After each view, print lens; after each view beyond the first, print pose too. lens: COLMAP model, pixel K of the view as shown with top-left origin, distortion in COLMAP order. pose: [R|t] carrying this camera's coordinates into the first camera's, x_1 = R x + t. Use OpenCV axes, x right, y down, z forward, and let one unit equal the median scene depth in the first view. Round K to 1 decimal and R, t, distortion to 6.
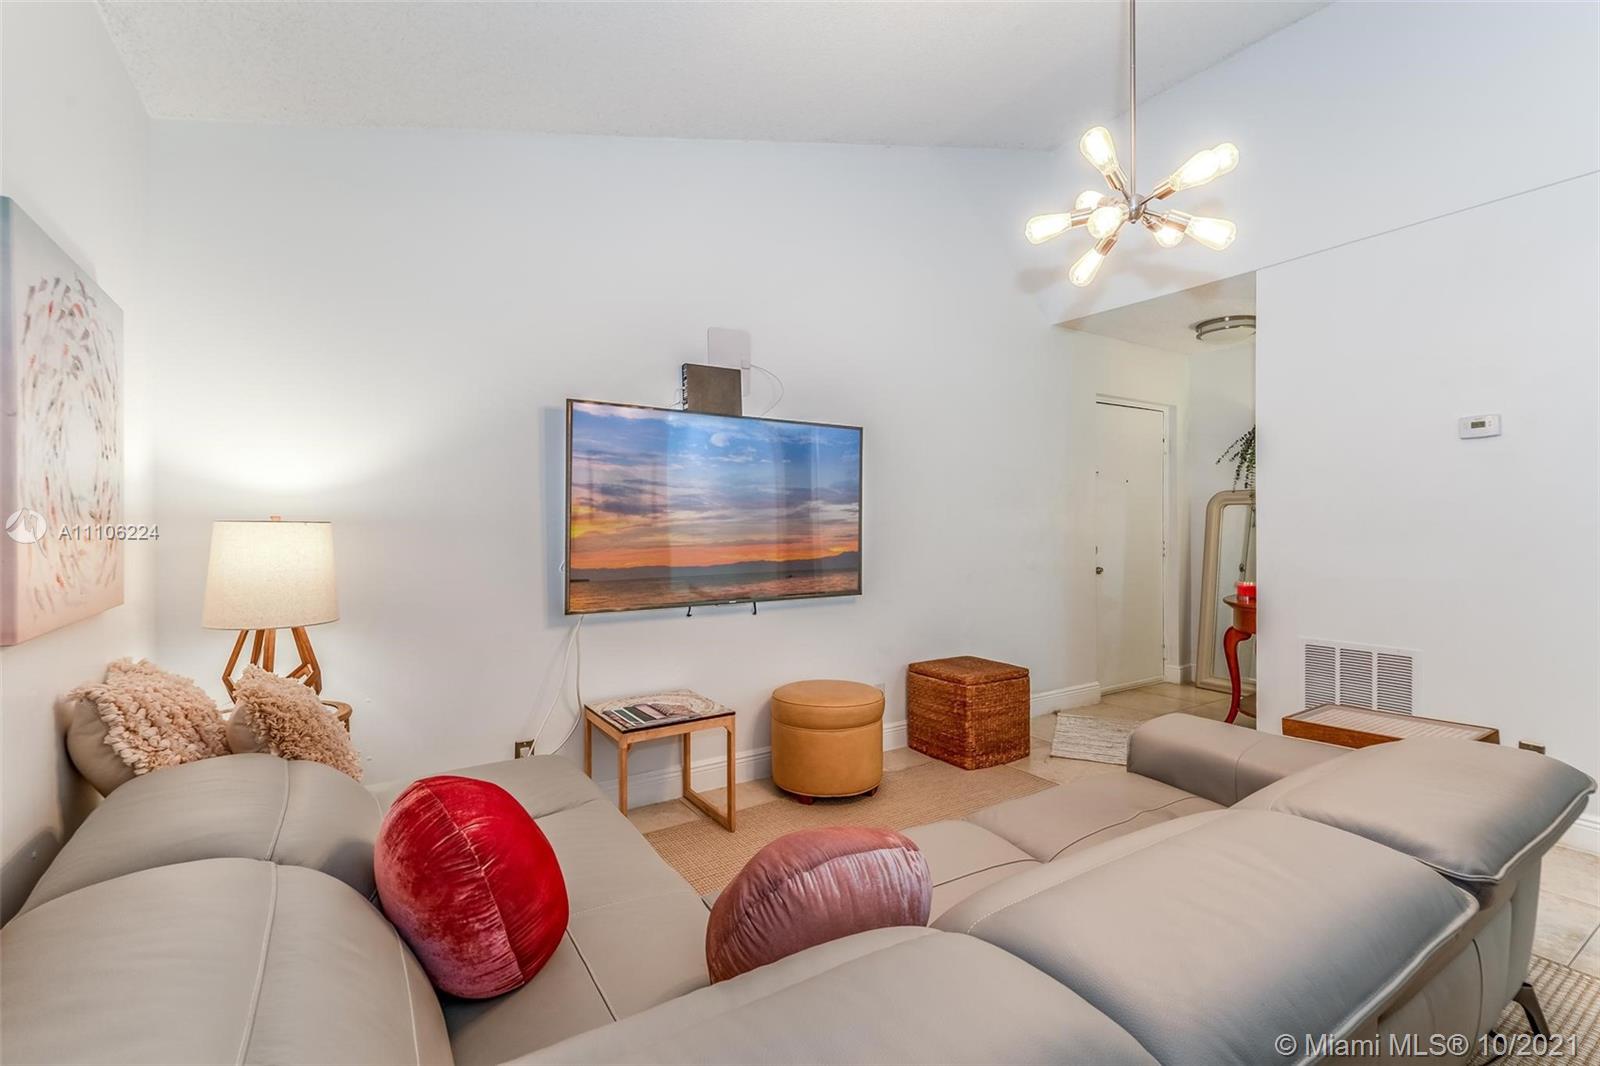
lens RADIAL K [[733.8, 0, 804.7], [0, 733.8, 531.0], [0, 0, 1]] dist [-0.000433, 0.000194]
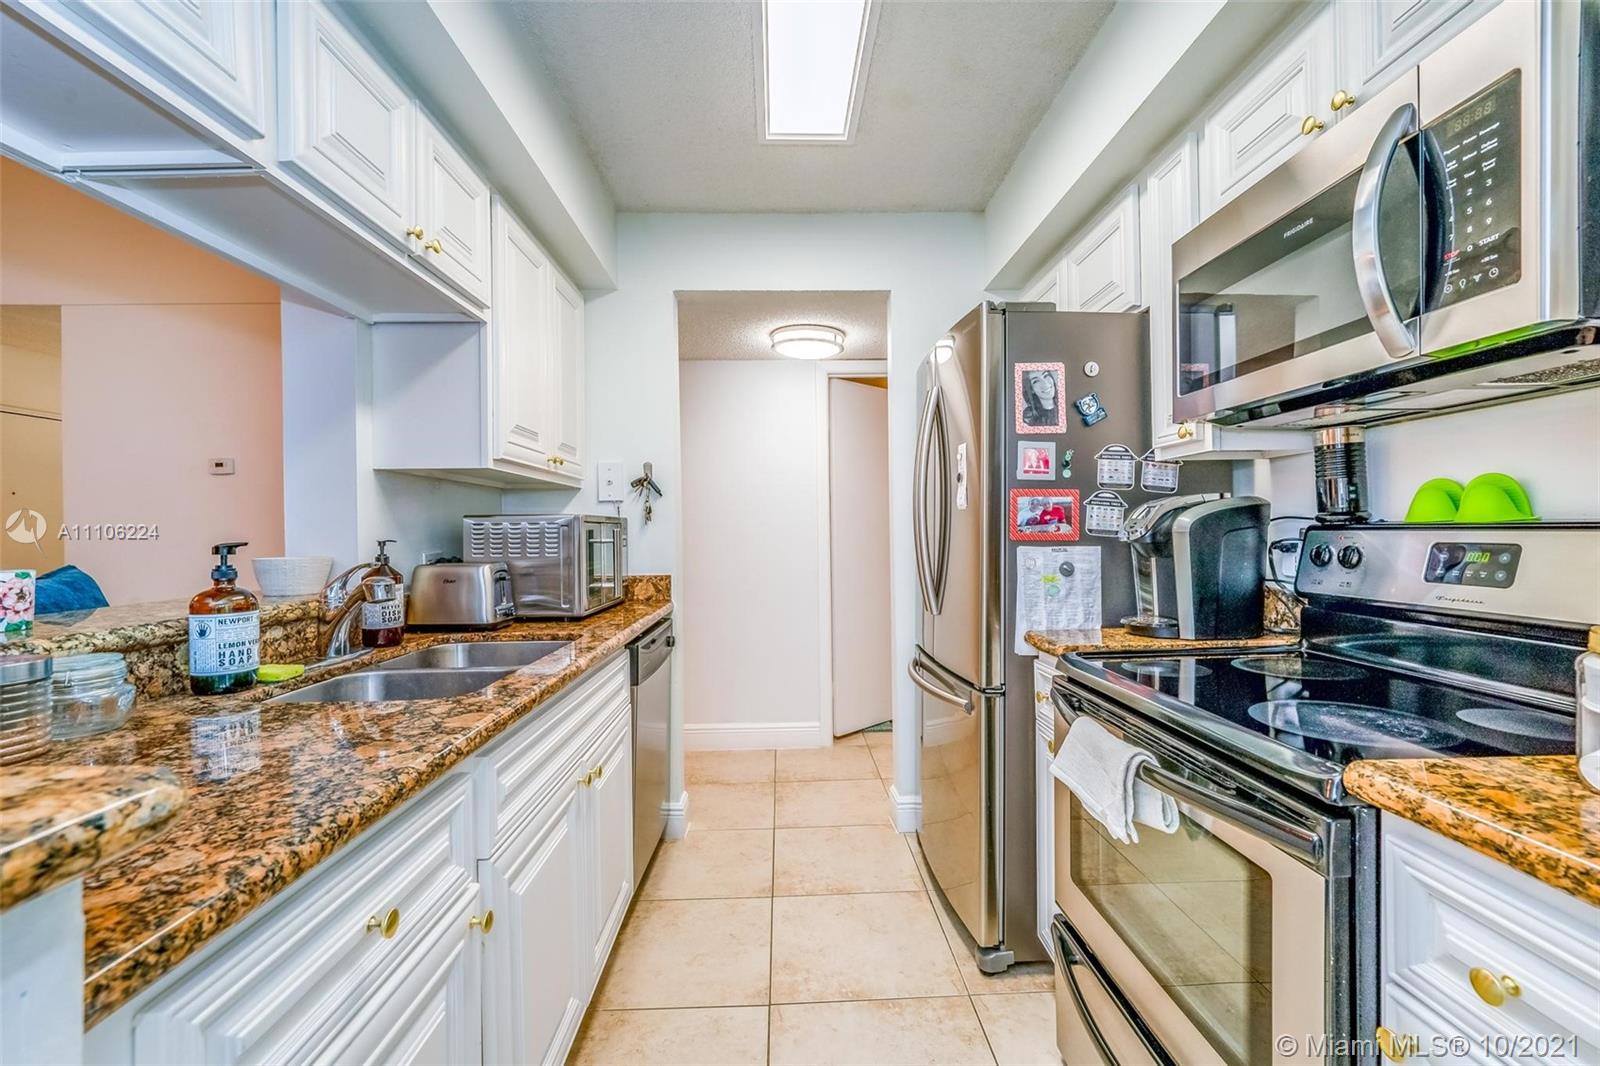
lens RADIAL K [[682.6, 0, 803.6], [0, 682.6, 534.7], [0, 0, 1]] dist [-0.001625, 0.000278]
pose [[0.516446, -0.006137, 0.856298, 0.400554], [0.018588, 0.999819, -0.004045, 0.009599], [-0.856118, 0.018006, 0.516466, -0.583636]]
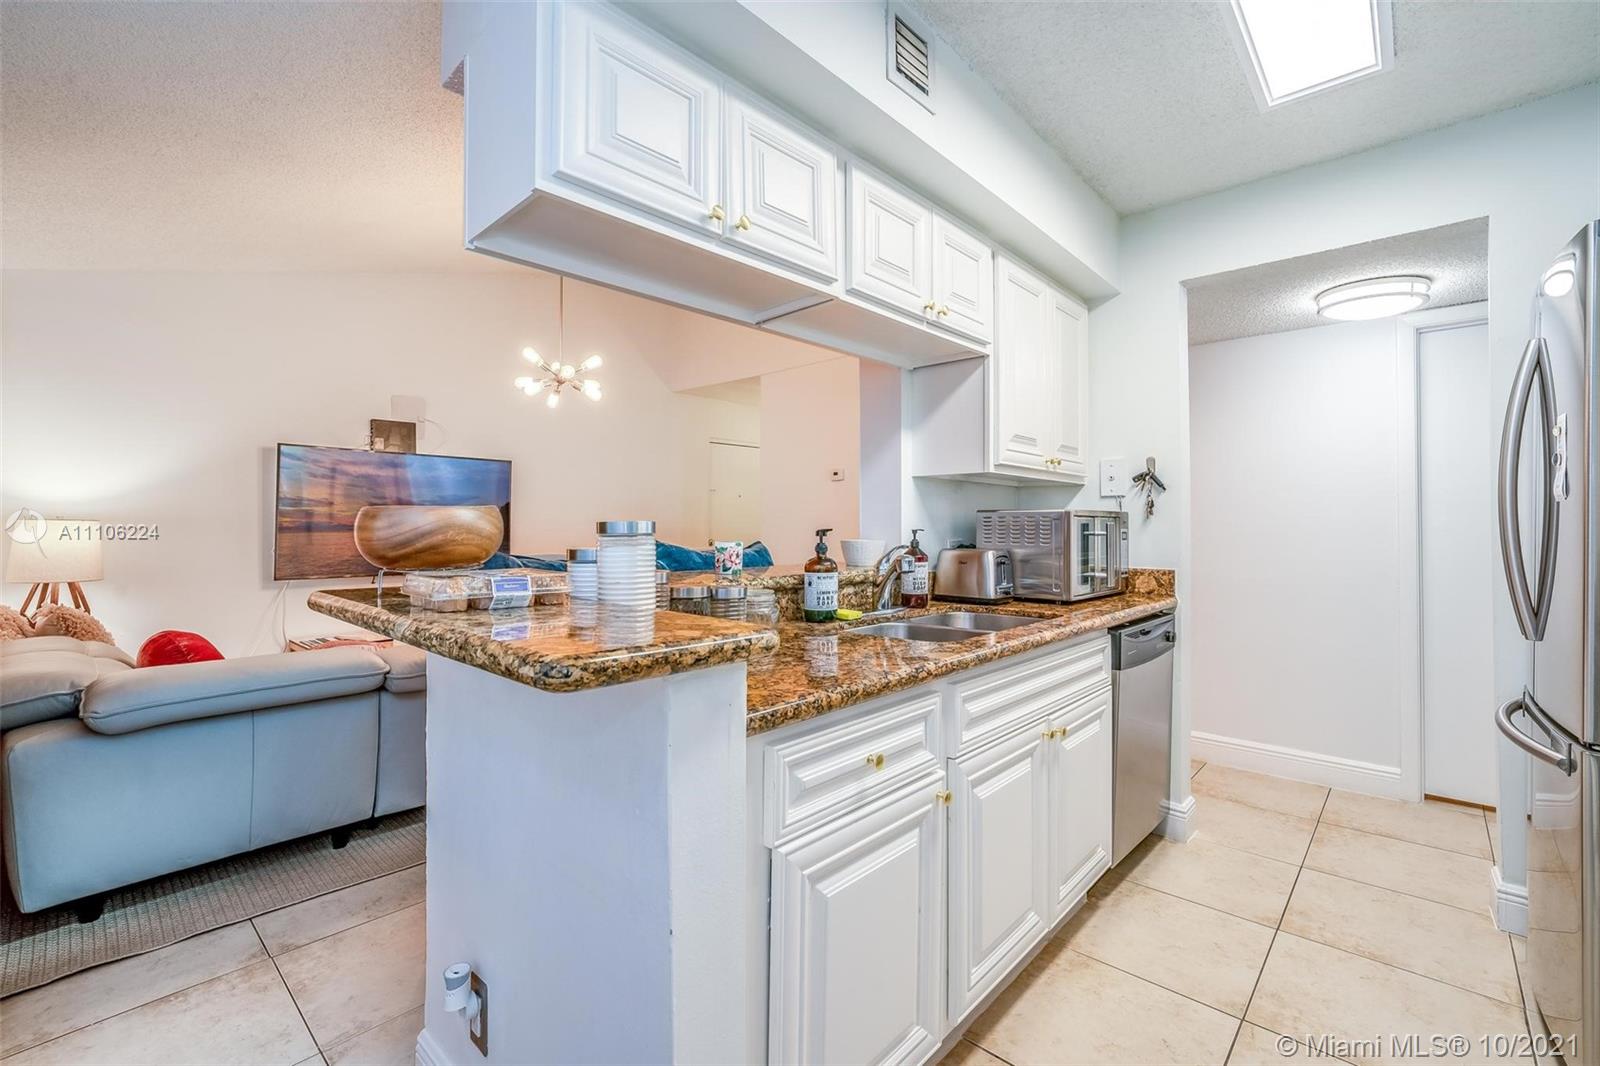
lens RADIAL K [[695.2, 0, 803.4], [0, 695.2, 522.4], [0, 0, 1]] dist [0.001006, 0.000240]
pose [[0.966476, 0.008662, 0.256612, 0.382123], [-0.004422, 0.999844, -0.017098, 0.011777], [-0.256720, 0.015390, 0.966363, -0.722096]]
